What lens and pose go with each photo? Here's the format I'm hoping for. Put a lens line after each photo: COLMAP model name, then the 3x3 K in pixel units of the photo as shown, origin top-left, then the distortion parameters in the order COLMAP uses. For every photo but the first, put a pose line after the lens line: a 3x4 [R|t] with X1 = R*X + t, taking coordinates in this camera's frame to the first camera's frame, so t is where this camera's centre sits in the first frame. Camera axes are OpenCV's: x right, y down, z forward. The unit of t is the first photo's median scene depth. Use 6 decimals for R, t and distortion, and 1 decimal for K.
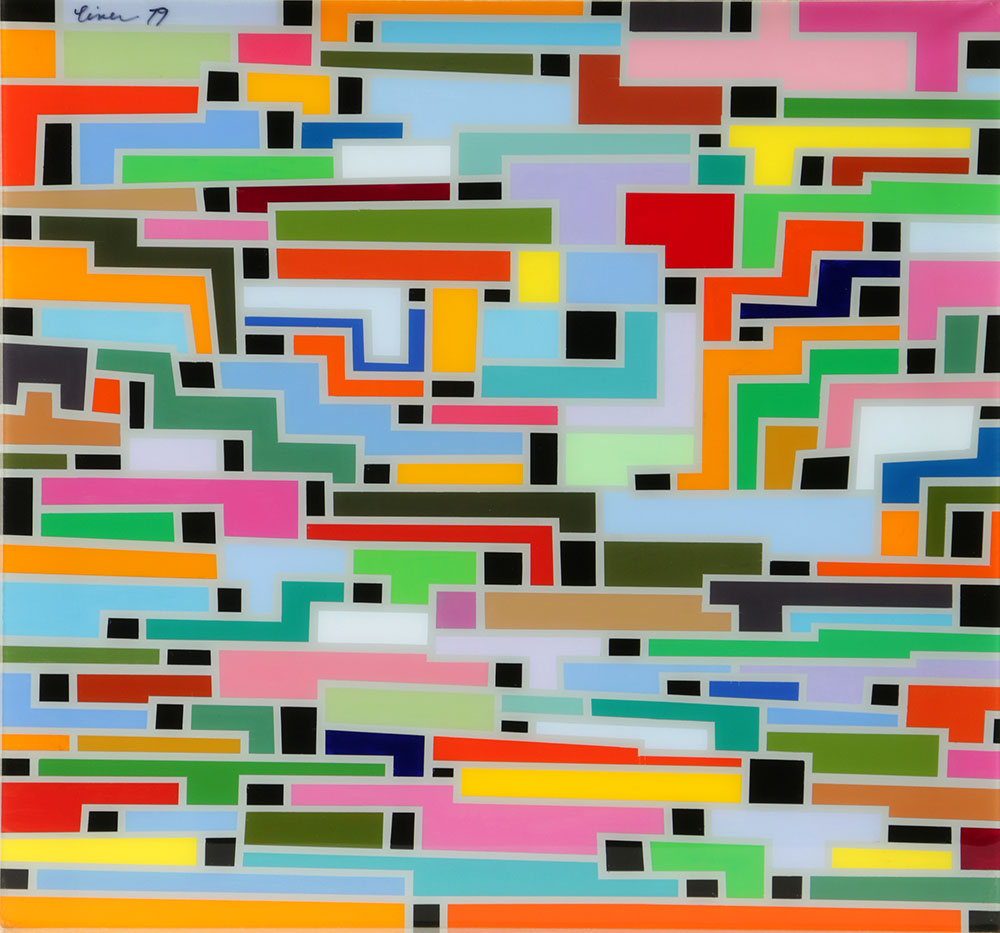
lens RADIAL K [[5099.1, 0, 503.1], [0, 5099.1, 435.8], [0, 0, 1]] dist [0.550539, 0.000000]
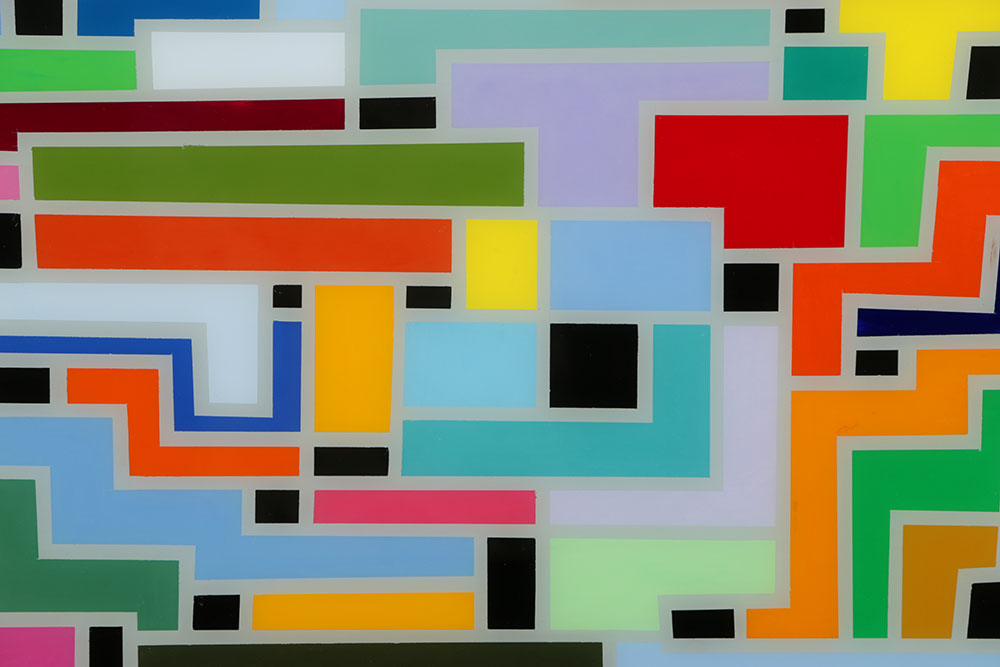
lens RADIAL K [[6238.9, 0, 488.8], [0, 6238.9, 363.6], [0, 0, 1]] dist [2.281078, 0.000000]
pose [[0.999873, -0.003640, 0.015517, -0.005284], [0.003780, 0.999952, -0.009036, -0.013743], [-0.015484, 0.009094, 0.999839, 0.303348]]
